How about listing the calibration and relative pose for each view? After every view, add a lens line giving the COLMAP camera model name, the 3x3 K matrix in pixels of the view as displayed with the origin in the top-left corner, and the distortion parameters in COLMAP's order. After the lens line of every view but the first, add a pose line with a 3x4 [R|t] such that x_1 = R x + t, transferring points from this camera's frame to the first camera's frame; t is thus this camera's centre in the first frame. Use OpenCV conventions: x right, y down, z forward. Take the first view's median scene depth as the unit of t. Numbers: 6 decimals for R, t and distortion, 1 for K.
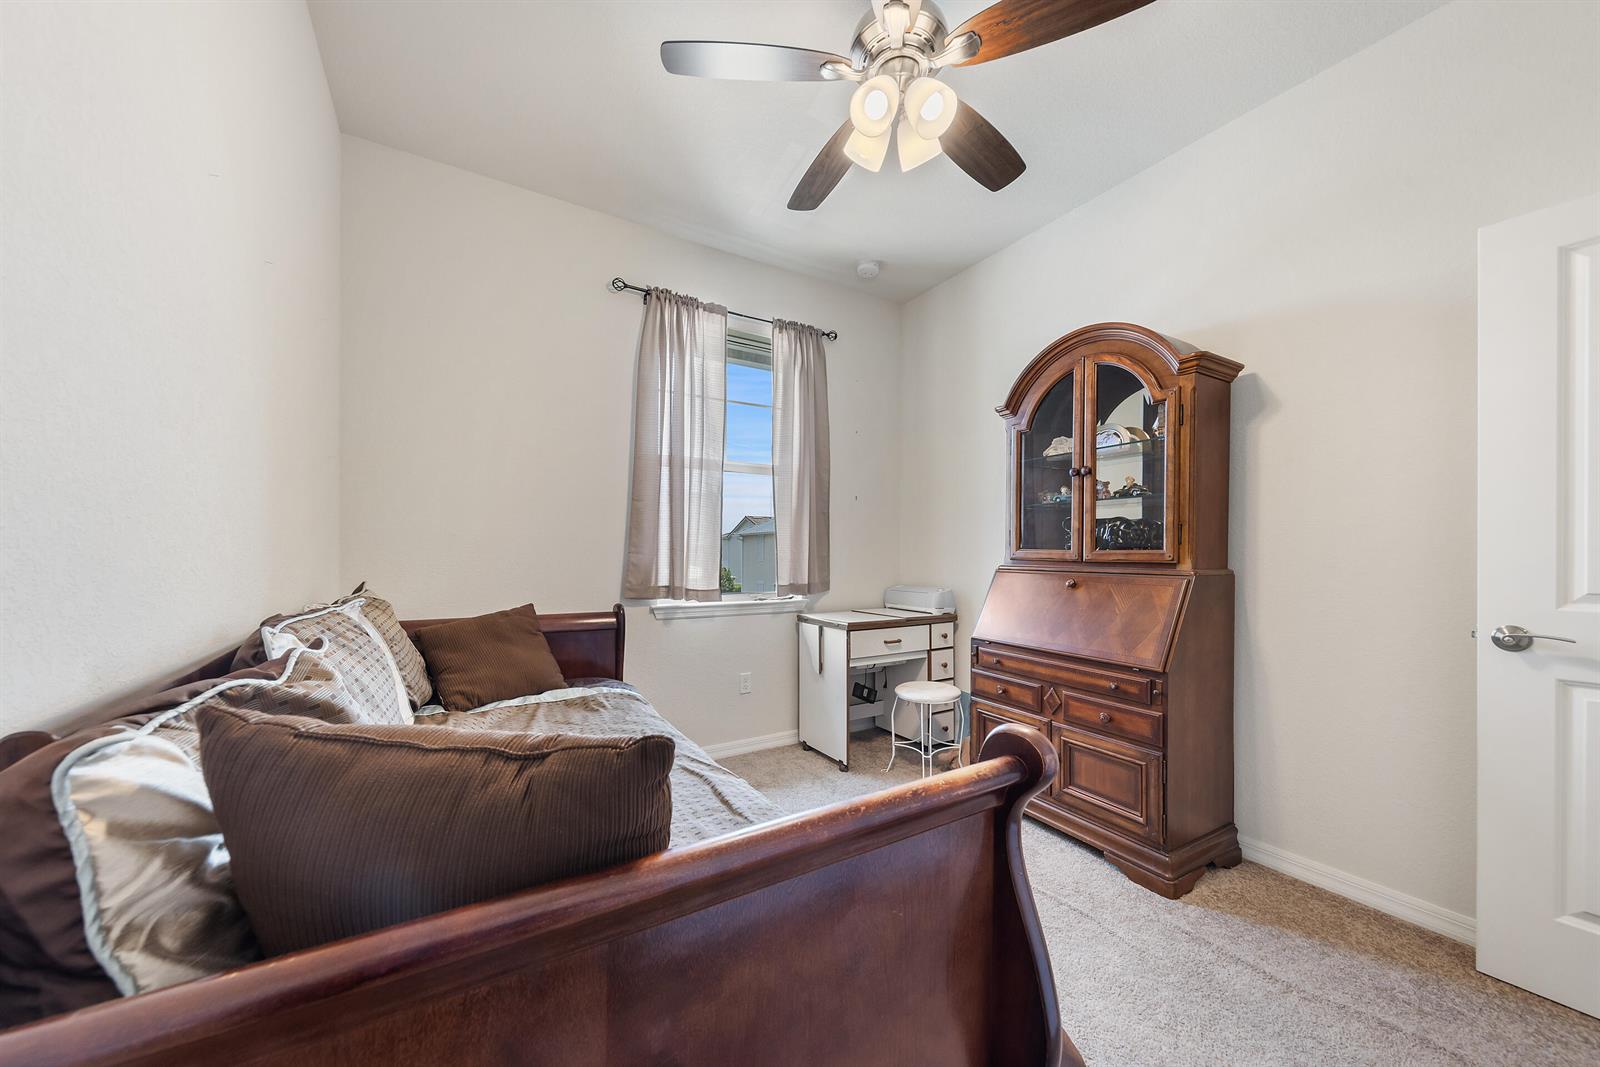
lens RADIAL K [[543.3, 0, 808.1], [0, 543.3, 555.9], [0, 0, 1]] dist [-0.000317, -0.000006]
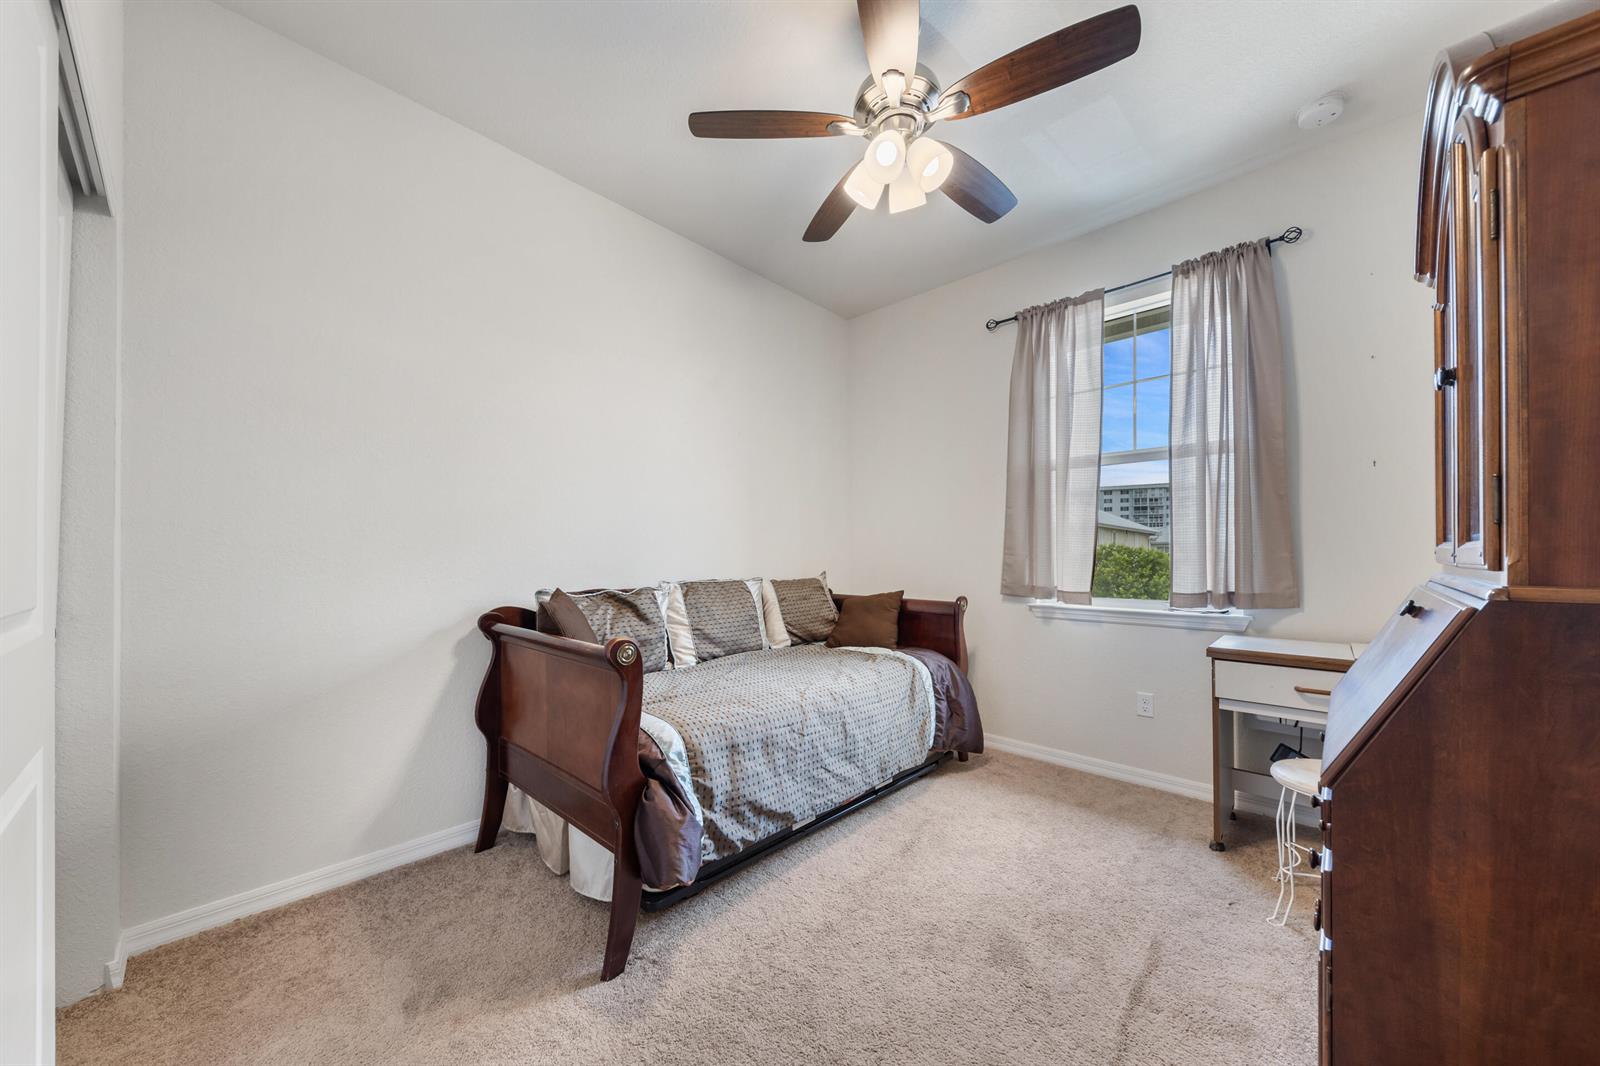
lens RADIAL K [[552.8, 0, 802.4], [0, 552.8, 548.9], [0, 0, 1]] dist [0.000343, 0.000023]
pose [[0.295561, -0.014388, -0.955215, 0.606256], [0.001489, 0.999892, -0.014600, -0.000661], [0.955323, 0.002893, 0.295551, 0.238169]]
